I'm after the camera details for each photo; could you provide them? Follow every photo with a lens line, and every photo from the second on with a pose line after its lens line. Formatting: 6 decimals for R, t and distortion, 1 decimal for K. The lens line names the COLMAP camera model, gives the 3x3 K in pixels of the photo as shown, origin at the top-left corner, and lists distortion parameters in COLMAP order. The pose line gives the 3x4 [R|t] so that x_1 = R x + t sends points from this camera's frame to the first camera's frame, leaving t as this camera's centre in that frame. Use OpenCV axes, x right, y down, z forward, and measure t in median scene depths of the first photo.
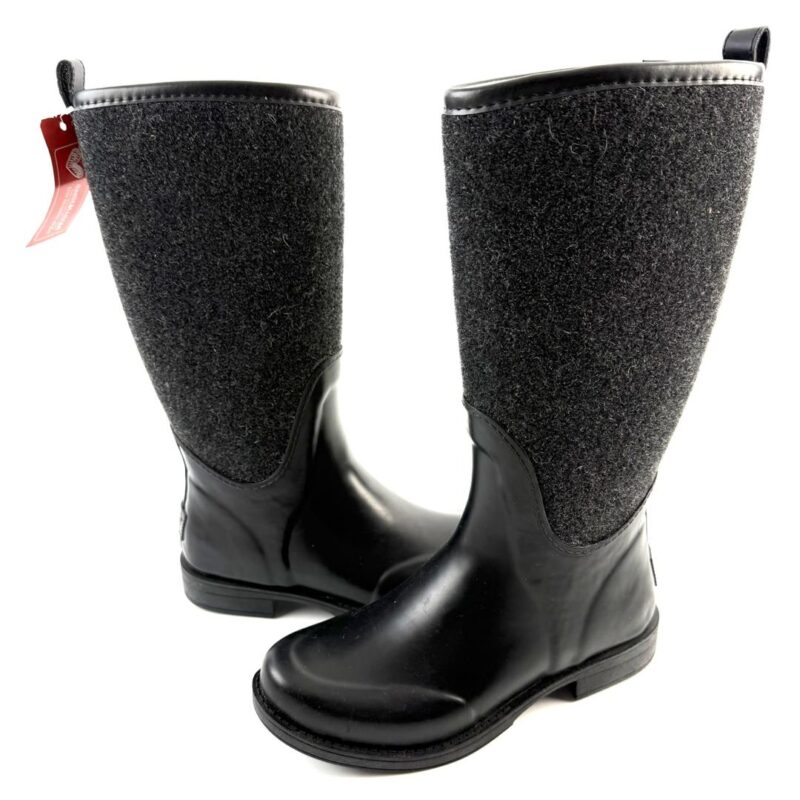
lens RADIAL K [[775.4, 0, 400.0], [0, 775.4, 400.0], [0, 0, 1]] dist [0.217088, -0.553576]
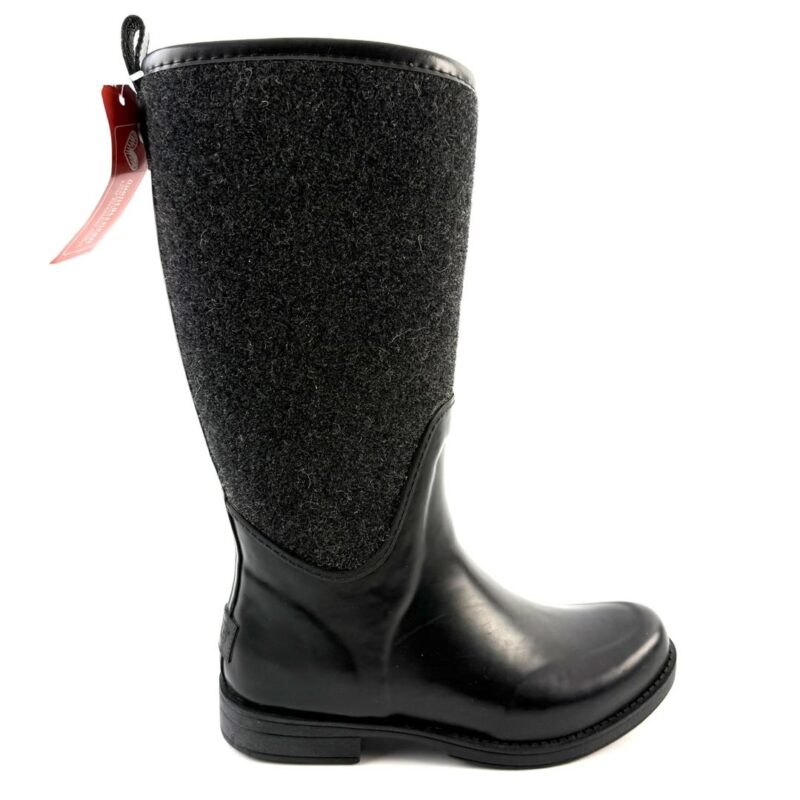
lens RADIAL K [[775.4, 0, 400.0], [0, 775.4, 400.0], [0, 0, 1]] dist [0.217088, -0.553576]
pose [[0.983351, -0.005974, 0.181619, -0.307515], [0.037868, 0.984255, -0.172653, 0.086695], [-0.177728, 0.176656, 0.968094, 0.265363]]
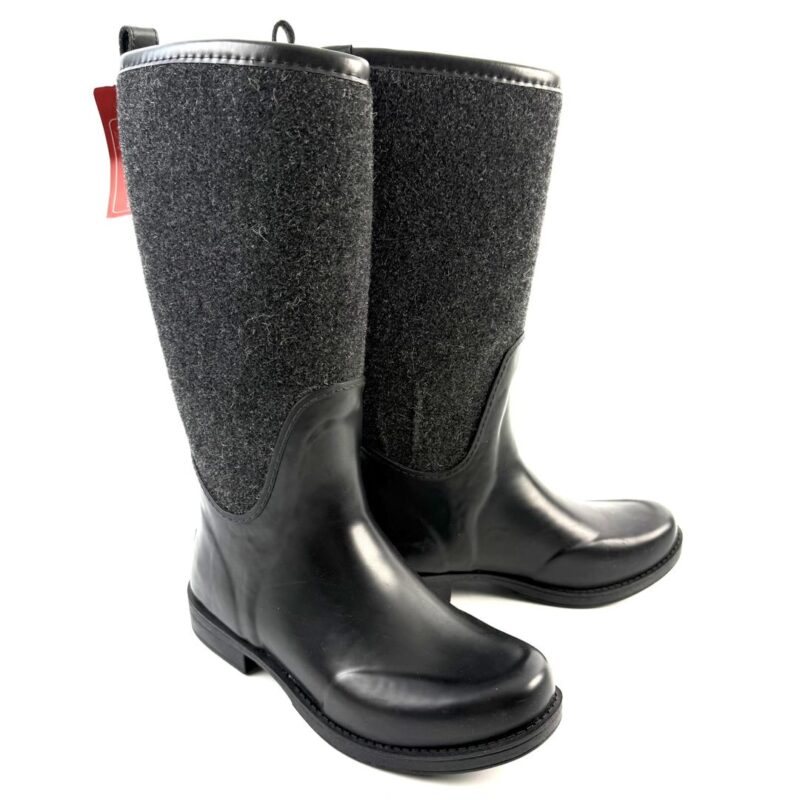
lens RADIAL K [[775.4, 0, 400.0], [0, 775.4, 400.0], [0, 0, 1]] dist [0.217088, -0.553576]
pose [[0.850129, 0.206026, -0.484597, 0.406128], [-0.226974, 0.973772, 0.015819, -0.079615], [0.475146, 0.096543, 0.874594, 0.362974]]
